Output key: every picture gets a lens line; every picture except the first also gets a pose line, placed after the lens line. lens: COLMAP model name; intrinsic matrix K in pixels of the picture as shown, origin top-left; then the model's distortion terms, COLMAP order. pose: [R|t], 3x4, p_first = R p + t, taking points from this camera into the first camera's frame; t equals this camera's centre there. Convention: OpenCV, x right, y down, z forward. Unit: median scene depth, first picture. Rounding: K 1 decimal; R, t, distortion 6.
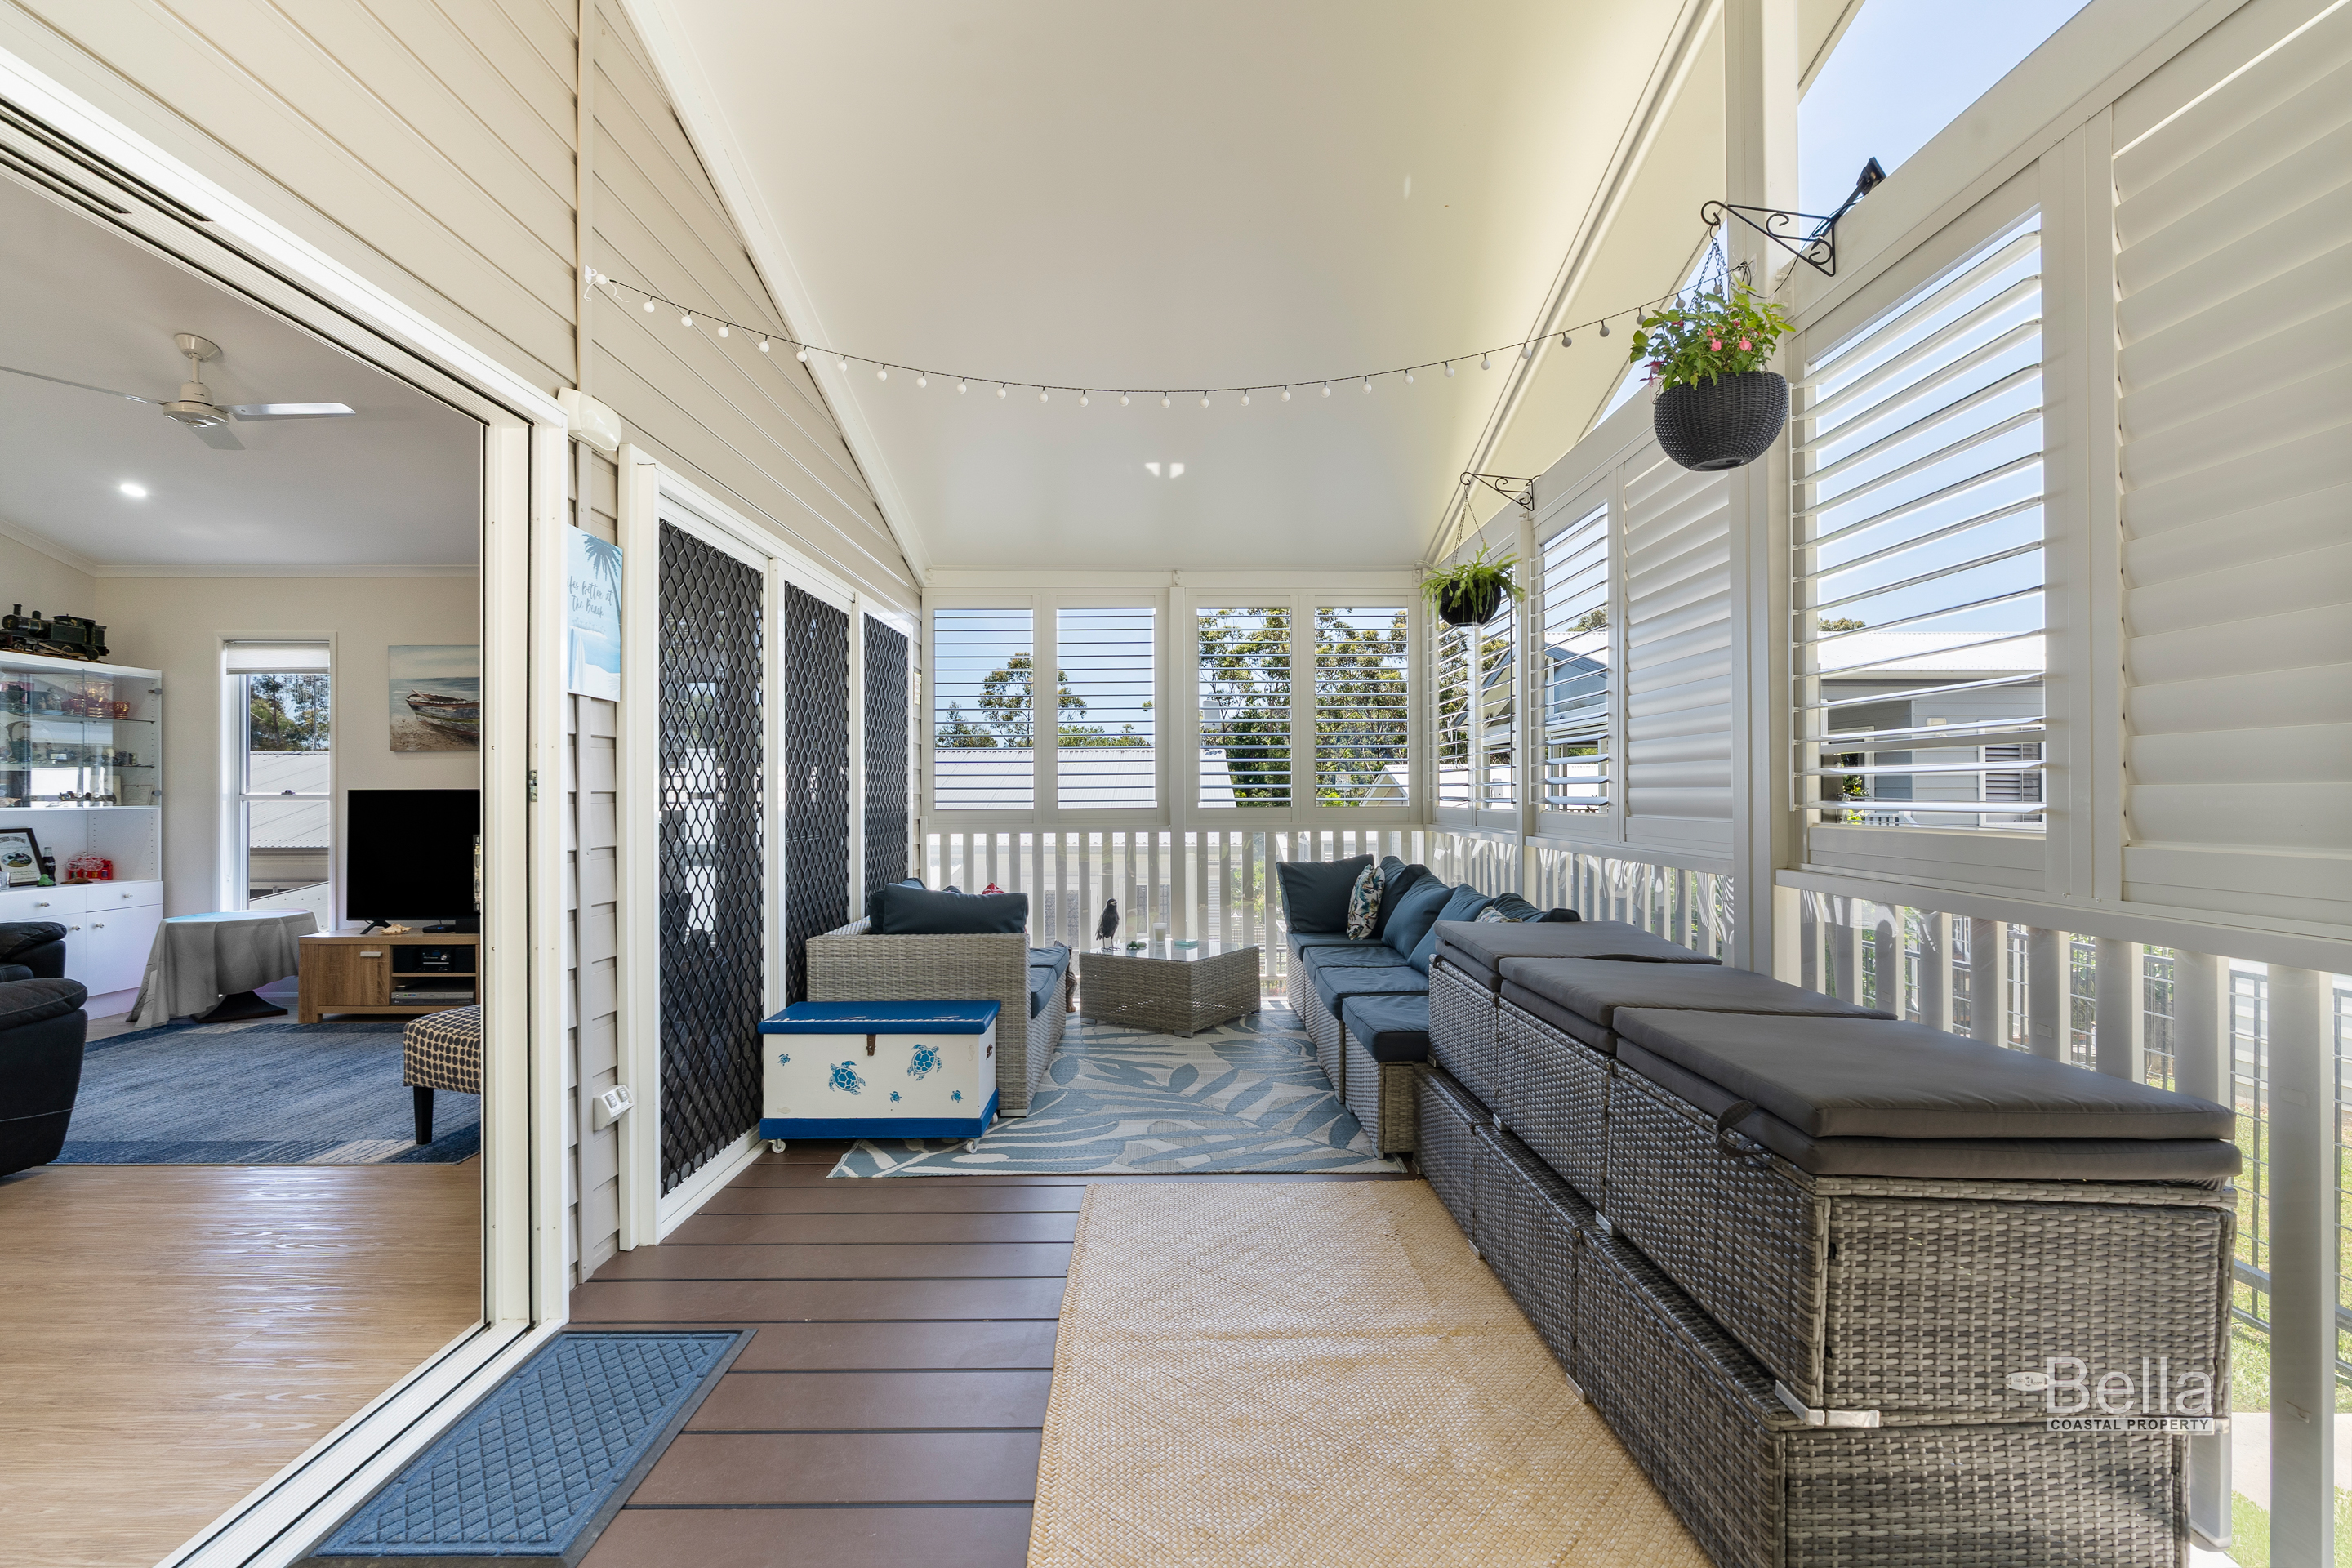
lens RADIAL K [[1084.3, 0, 1192.0], [0, 1084.3, 786.5], [0, 0, 1]] dist [-0.012163, 0.004961]
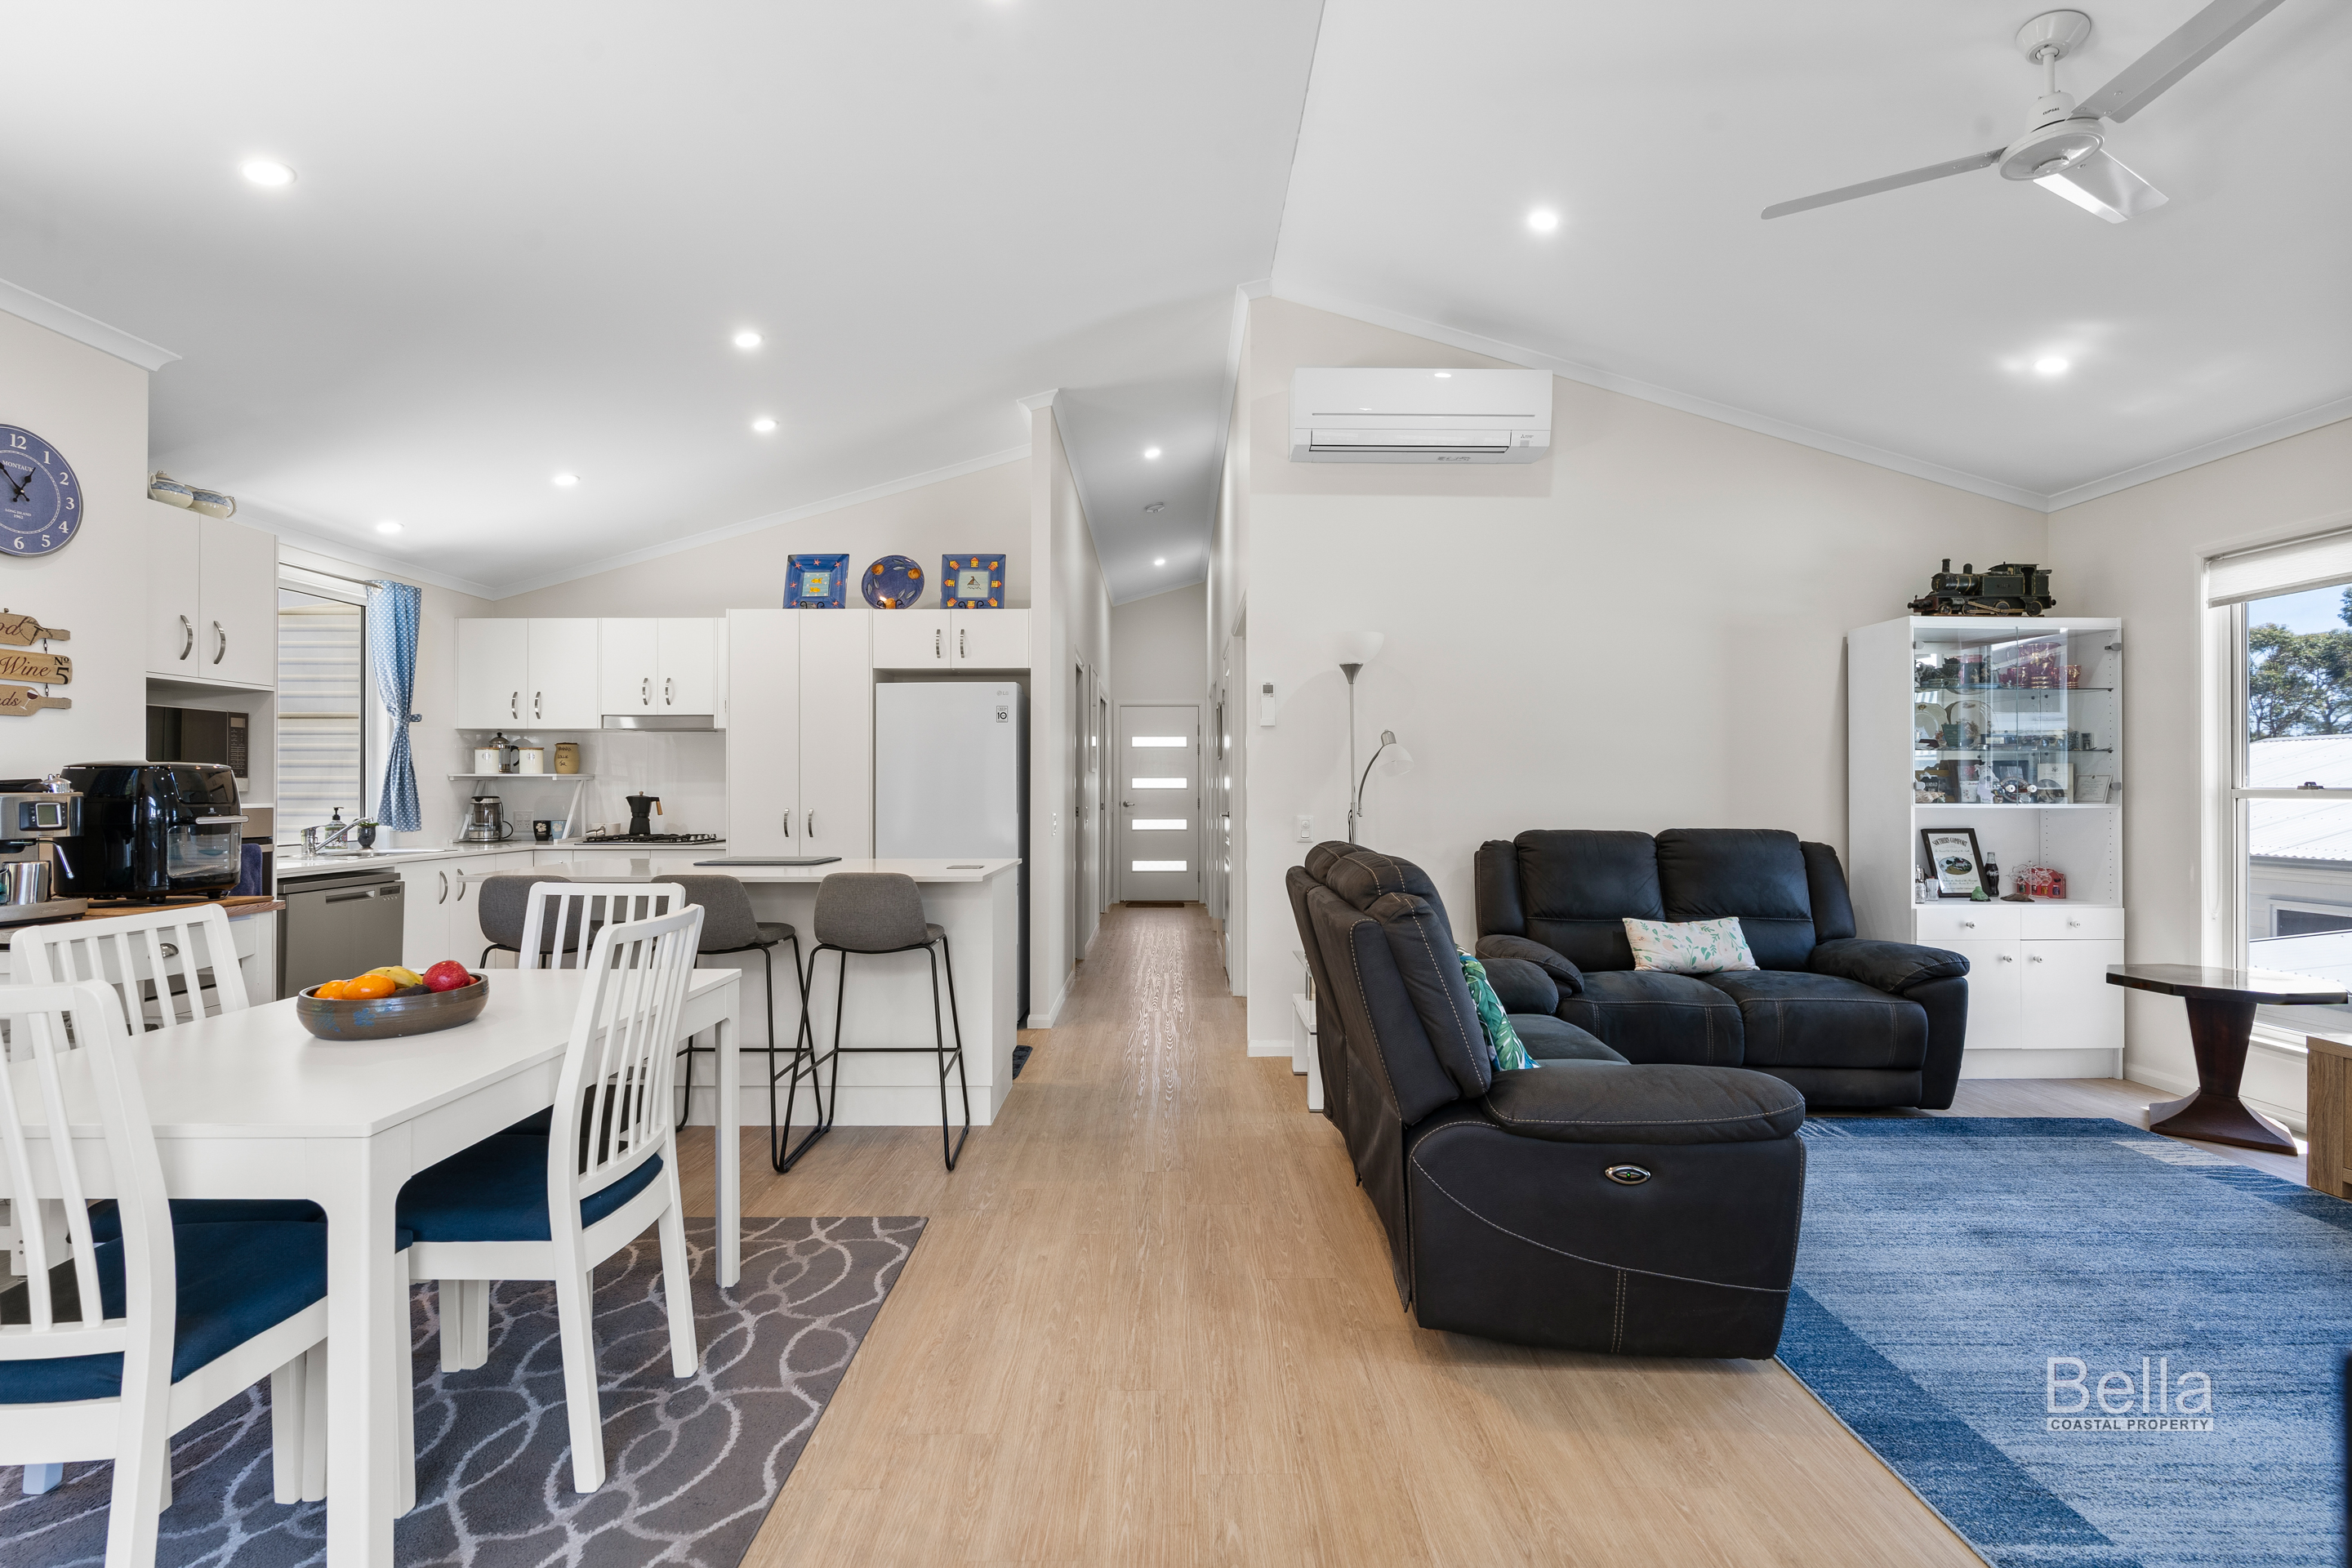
lens RADIAL K [[1084.3, 0, 1181.1], [0, 1084.3, 785.8], [0, 0, 1]] dist [-0.012163, 0.004961]
pose [[0.002541, 0.000372, -0.999997, -0.248408], [0.005013, 0.999987, 0.000385, 0.002206], [0.999984, -0.005014, 0.002539, 0.387724]]
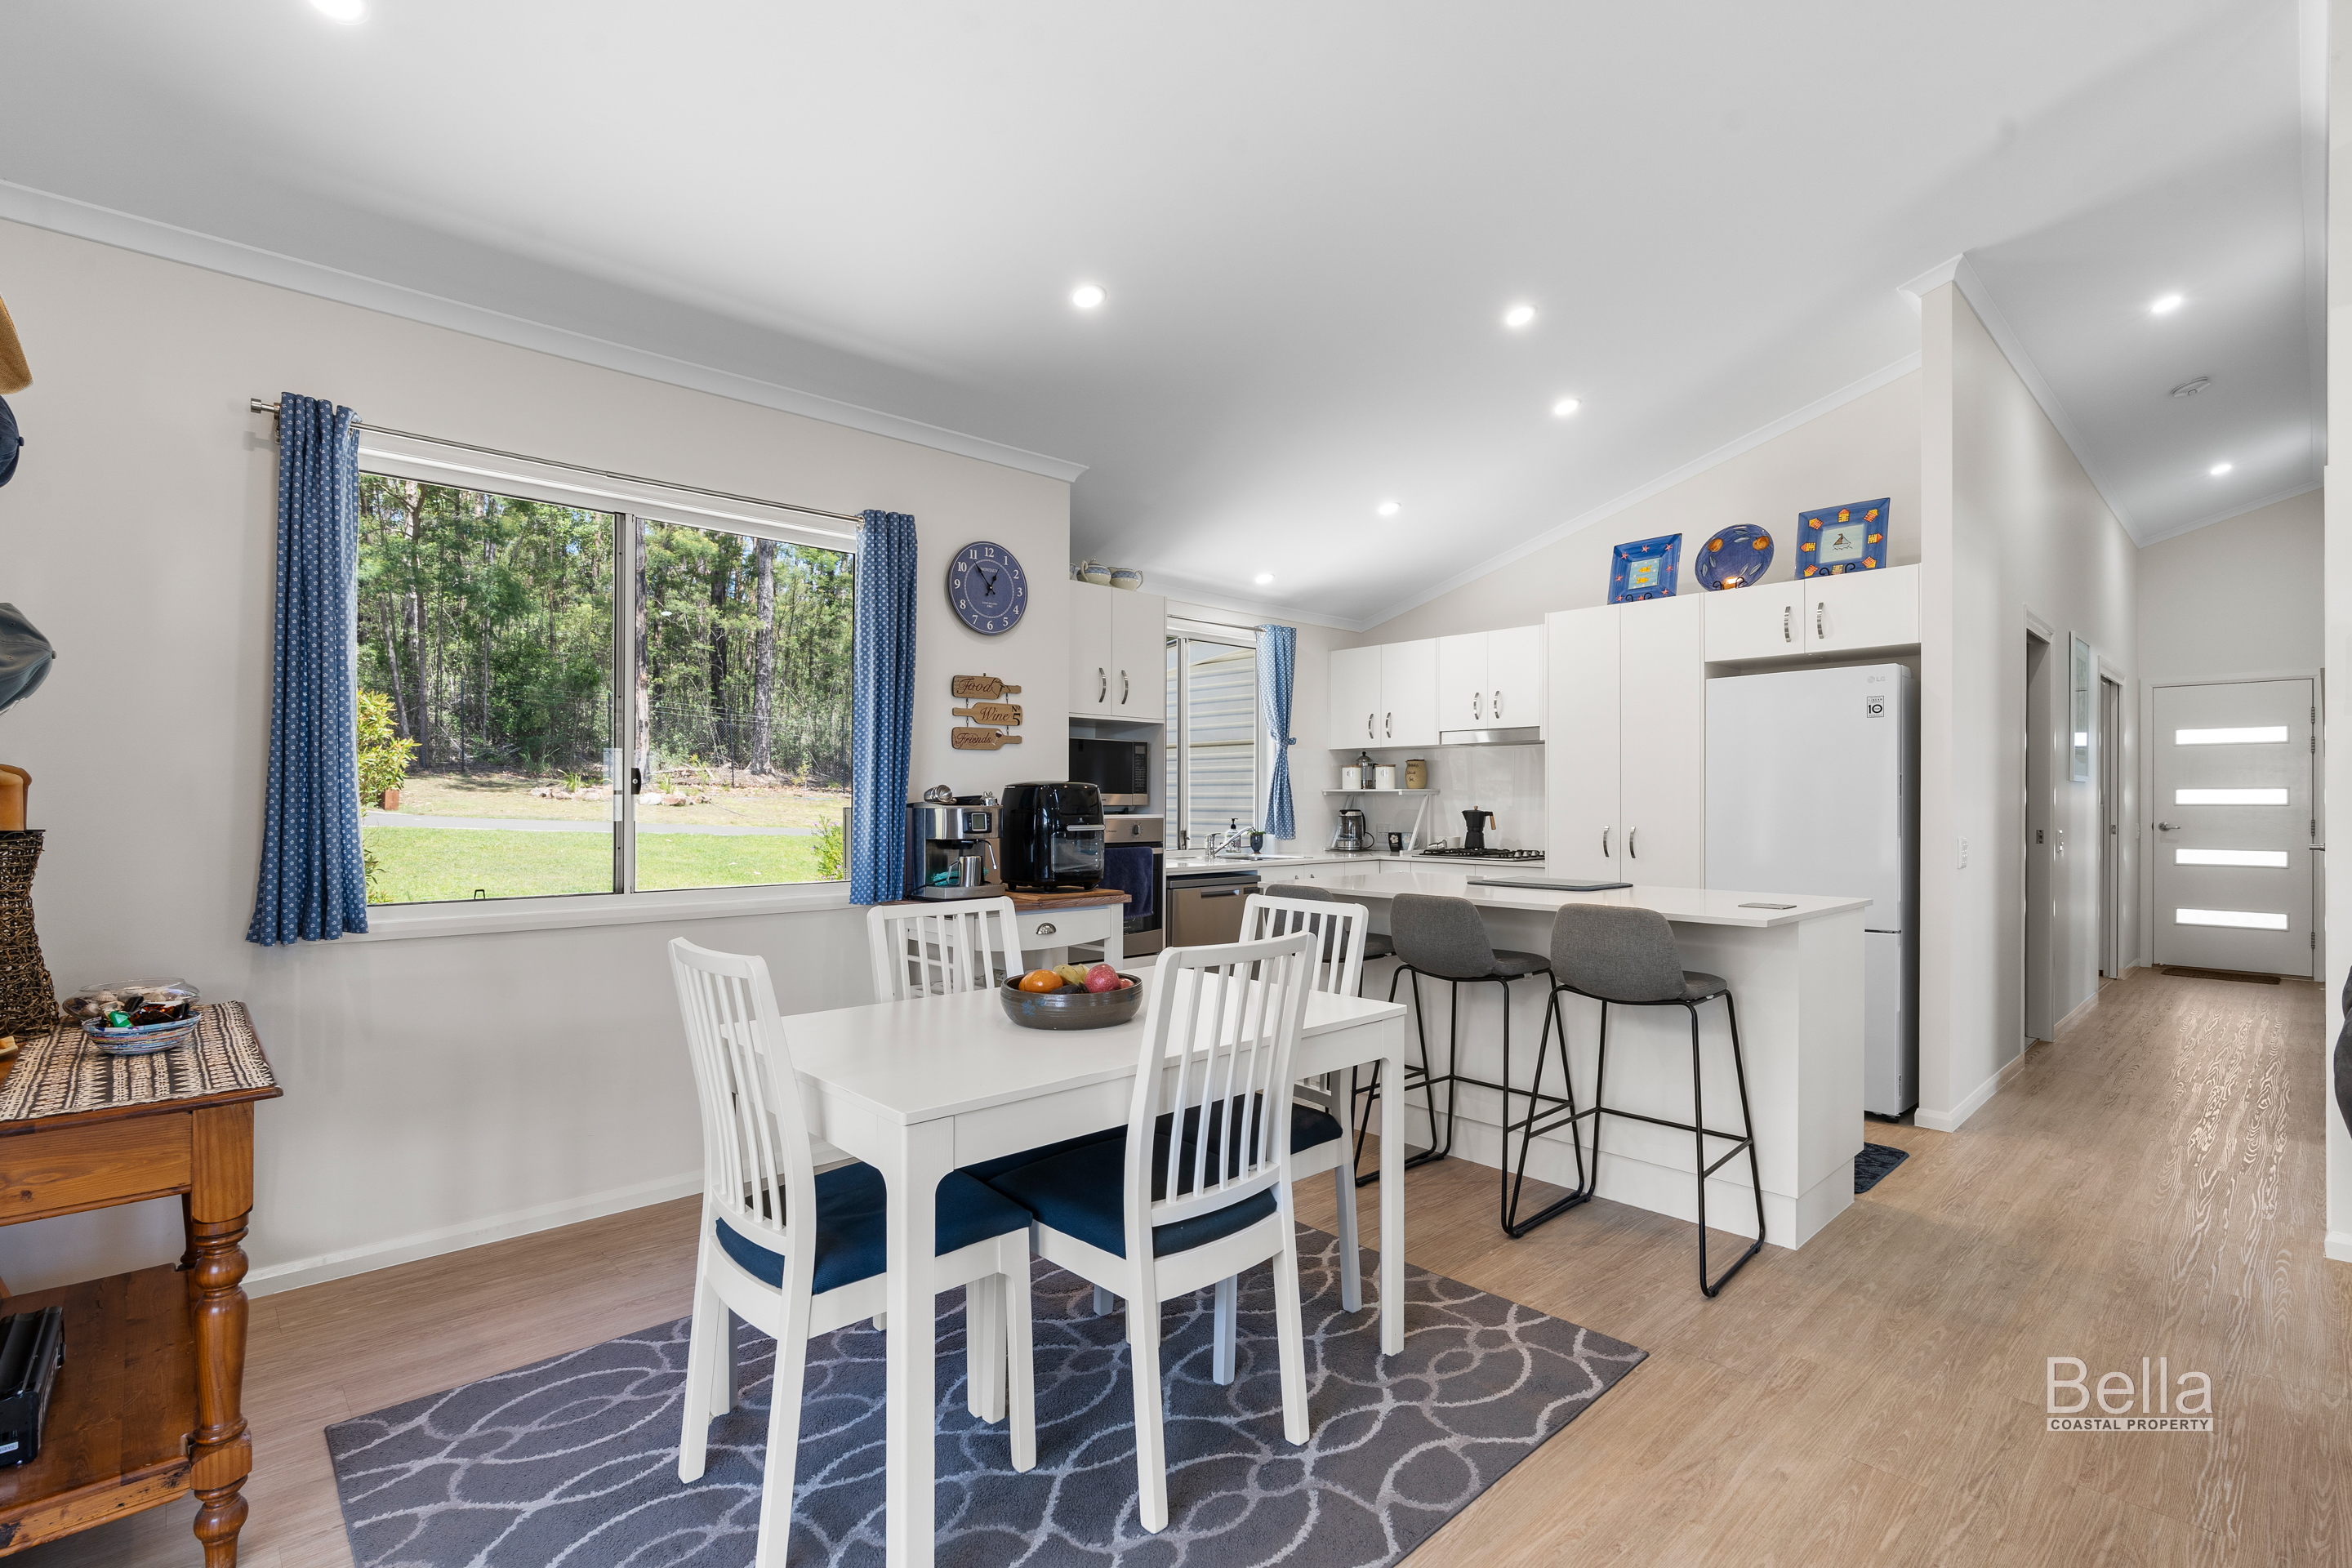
lens RADIAL K [[1084.3, 0, 1181.3], [0, 1084.3, 803.8], [0, 0, 1]] dist [-0.012163, 0.004961]
pose [[-0.732821, 0.002801, -0.680415, -0.363674], [0.003176, 0.999995, 0.000697, 0.001876], [0.680414, -0.001651, -0.732826, 0.444992]]
